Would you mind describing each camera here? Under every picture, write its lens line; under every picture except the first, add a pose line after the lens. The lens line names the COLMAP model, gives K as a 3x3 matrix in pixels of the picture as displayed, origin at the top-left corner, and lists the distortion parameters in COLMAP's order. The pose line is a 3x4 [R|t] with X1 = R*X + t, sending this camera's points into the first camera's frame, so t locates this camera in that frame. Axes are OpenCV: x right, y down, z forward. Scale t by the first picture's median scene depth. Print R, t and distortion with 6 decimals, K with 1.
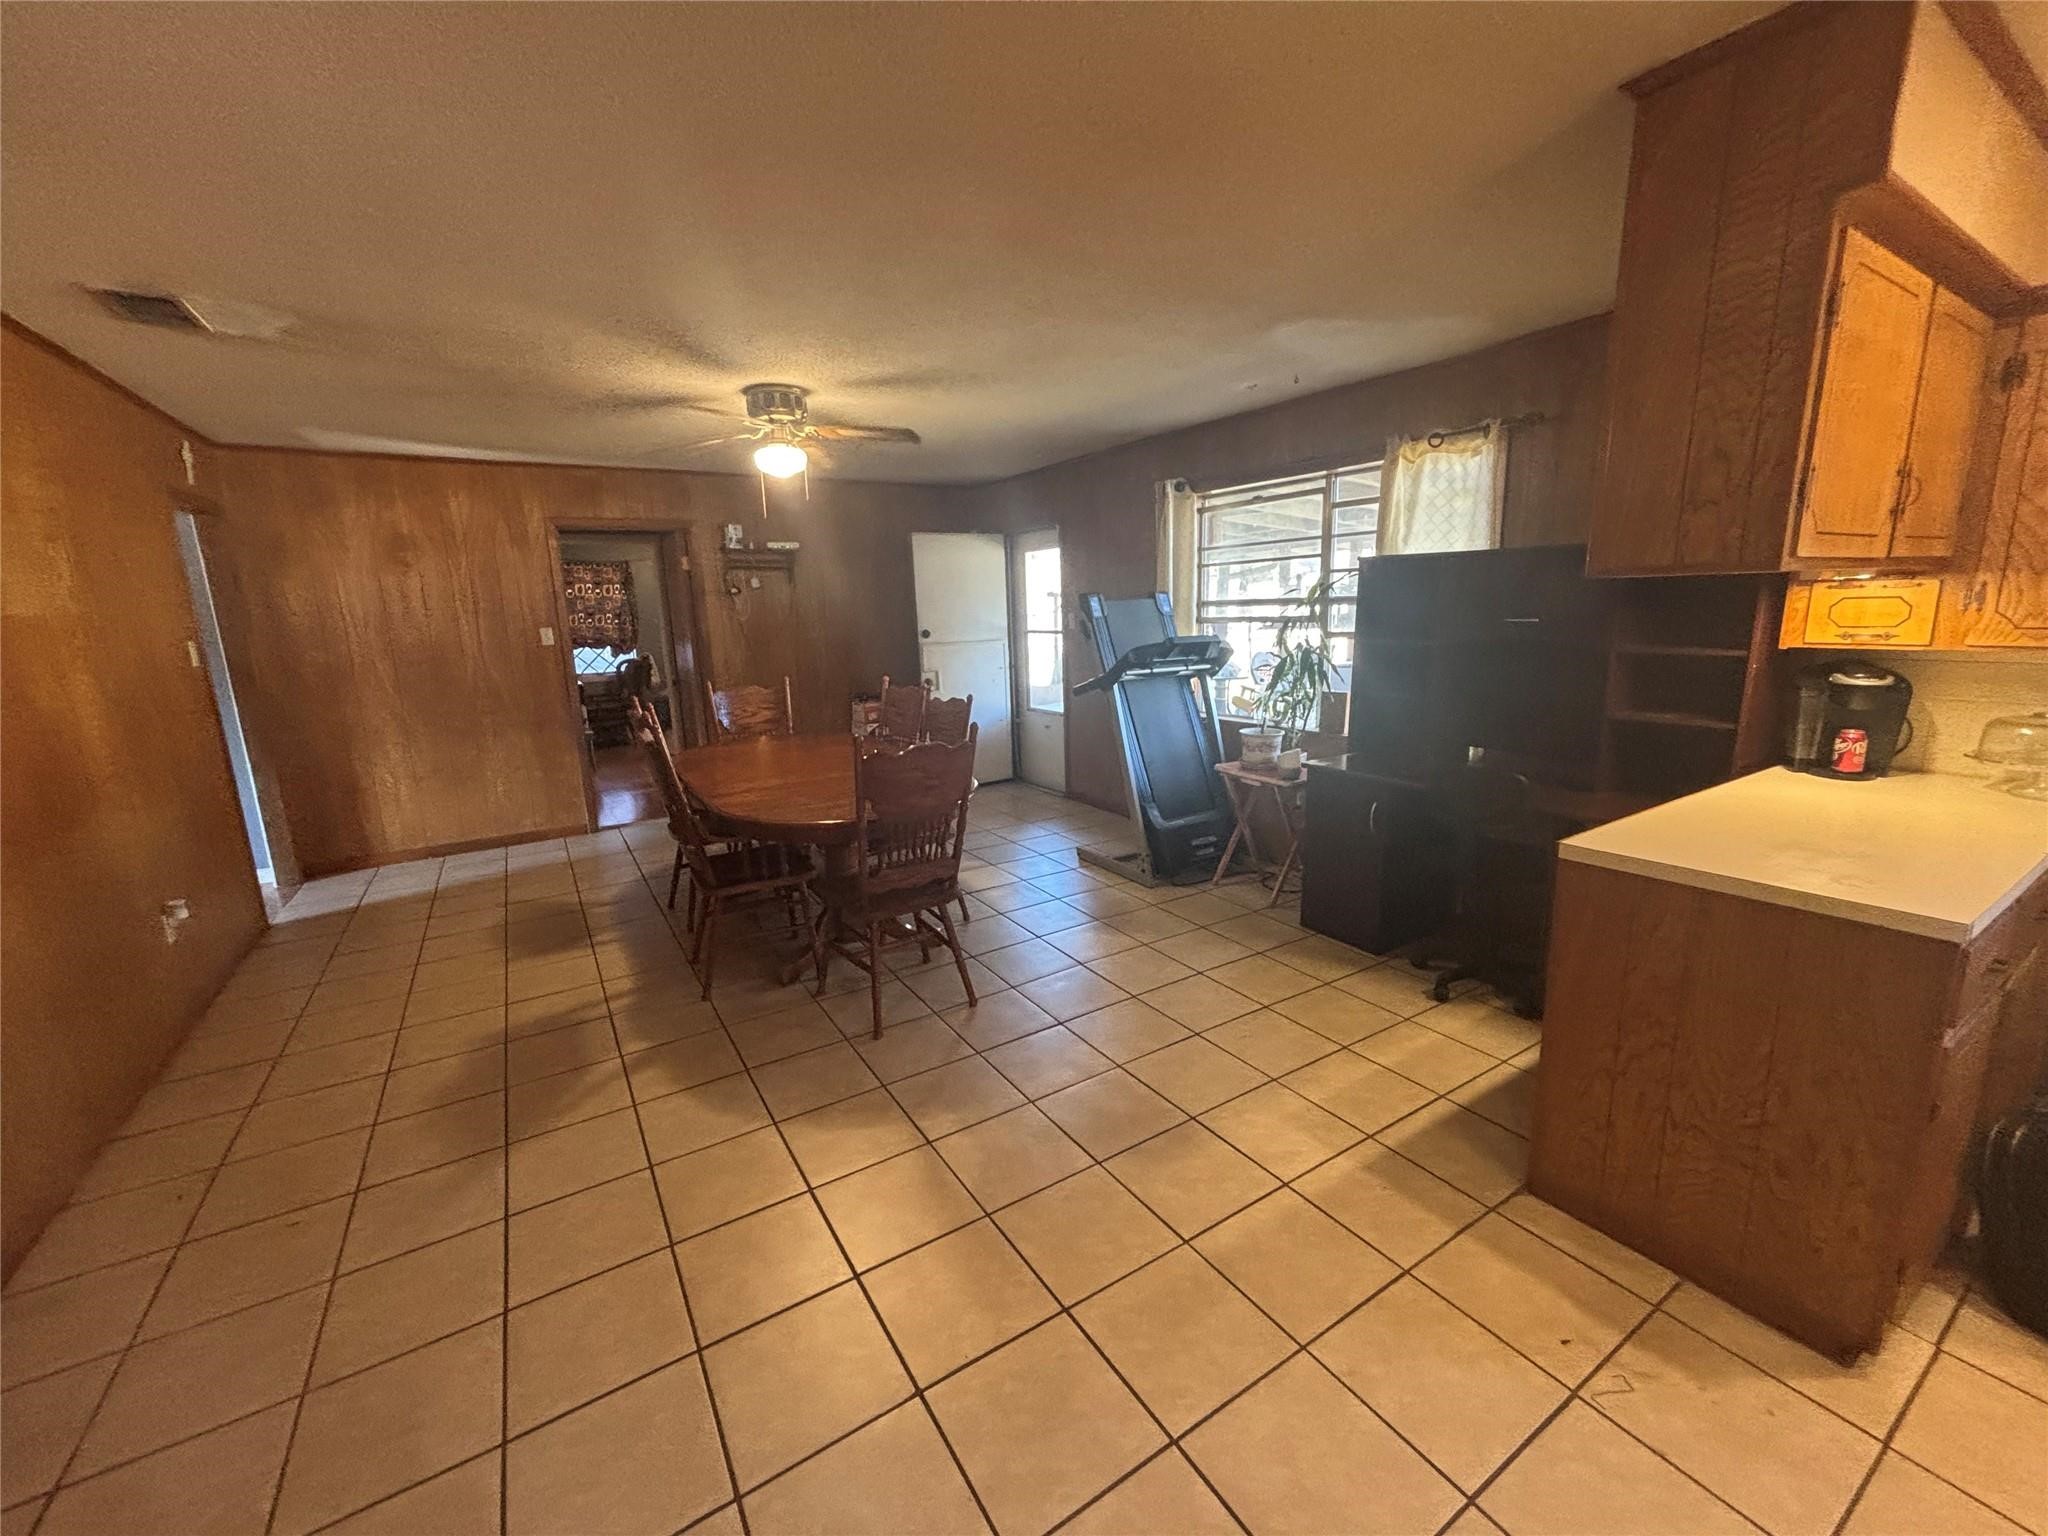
lens RADIAL K [[822.7, 0, 1025.4], [0, 822.7, 769.8], [0, 0, 1]] dist [0.001061, -0.000361]
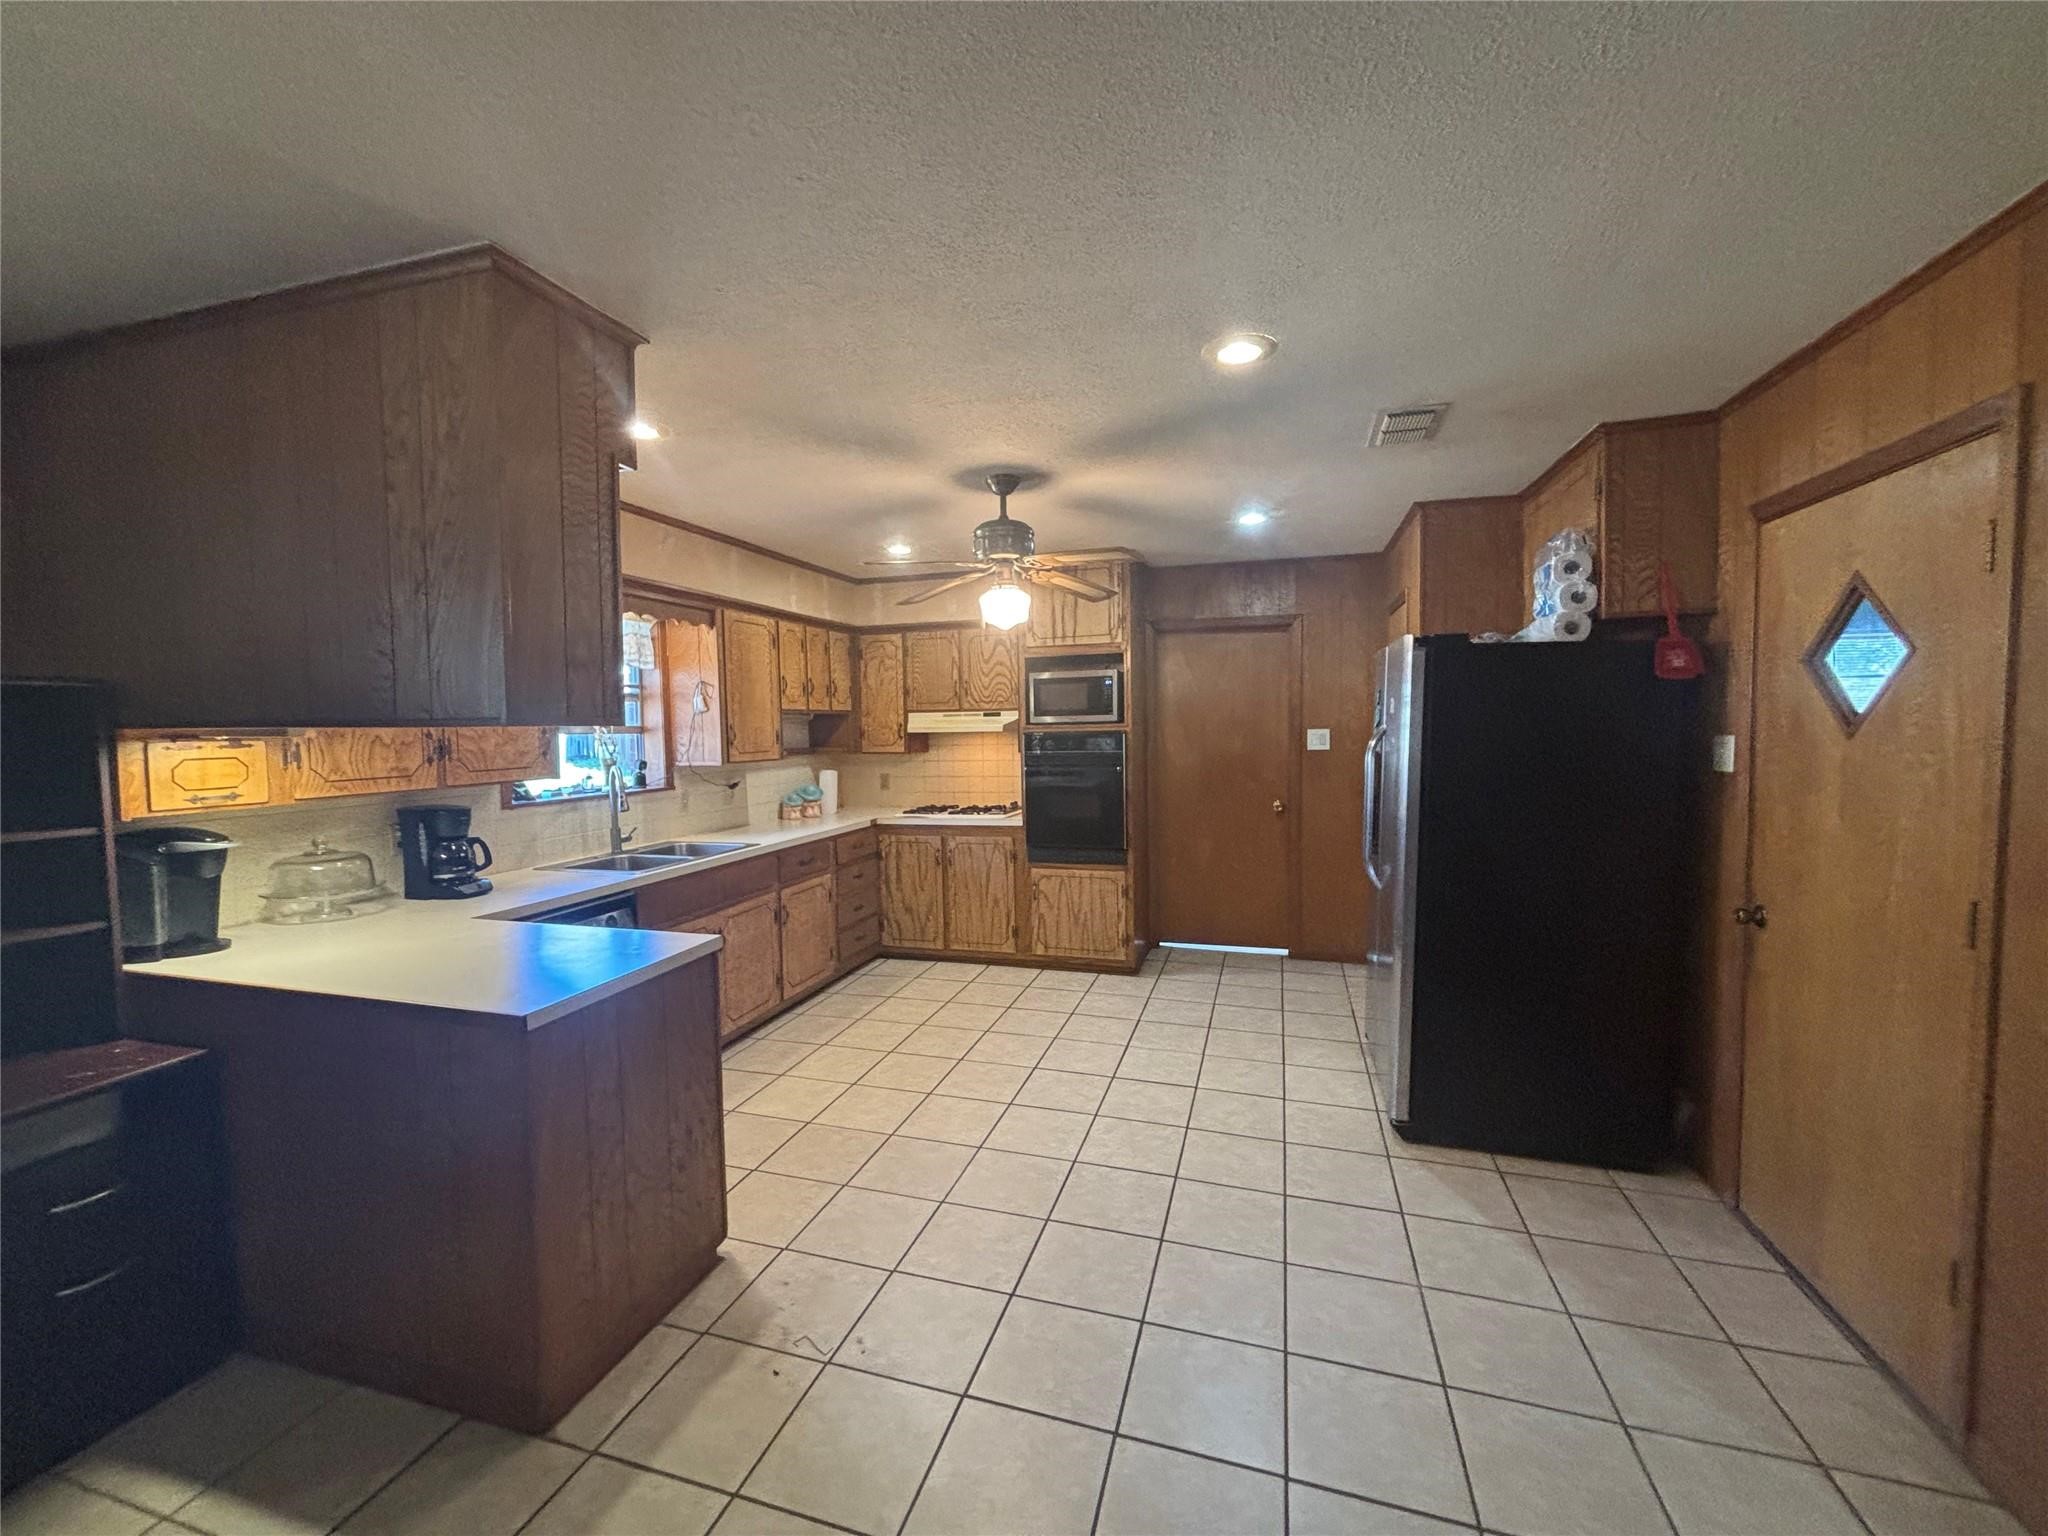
lens RADIAL K [[822.7, 0, 1024.4], [0, 822.7, 768.4], [0, 0, 1]] dist [0.001061, -0.000361]
pose [[-0.652240, -0.005259, 0.757994, -0.244946], [0.180800, 0.970035, 0.162305, -0.140021], [-0.736135, 0.242907, -0.631745, 0.699589]]
